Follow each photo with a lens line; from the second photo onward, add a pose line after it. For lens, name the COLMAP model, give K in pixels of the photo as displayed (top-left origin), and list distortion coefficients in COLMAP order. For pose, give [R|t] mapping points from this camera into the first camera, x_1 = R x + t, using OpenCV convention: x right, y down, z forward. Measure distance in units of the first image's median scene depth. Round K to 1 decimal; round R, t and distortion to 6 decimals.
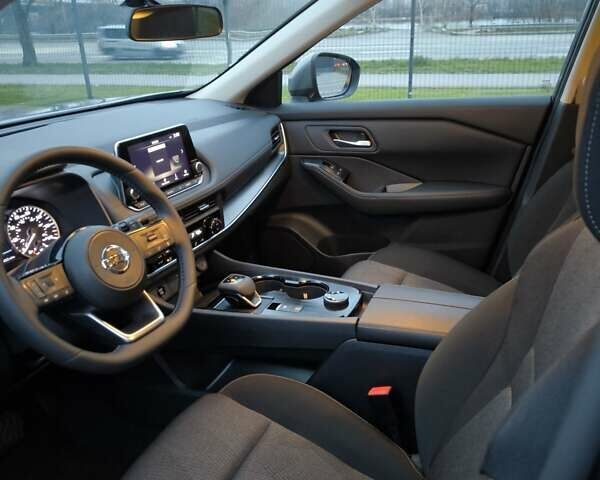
lens RADIAL K [[543.3, 0, 300.0], [0, 543.3, 240.0], [0, 0, 1]] dist [0.012194, -0.000136]
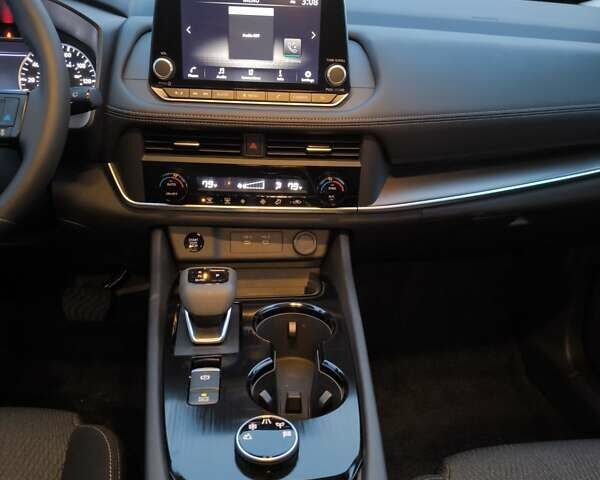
lens RADIAL K [[565.4, 0, 298.1], [0, 565.4, 249.8], [0, 0, 1]] dist [0.023315, -0.012564]
pose [[0.503631, 0.444110, -0.741028, 0.341256], [-0.387210, 0.882811, 0.265921, -0.137762], [0.772286, 0.153007, 0.616574, 0.778868]]
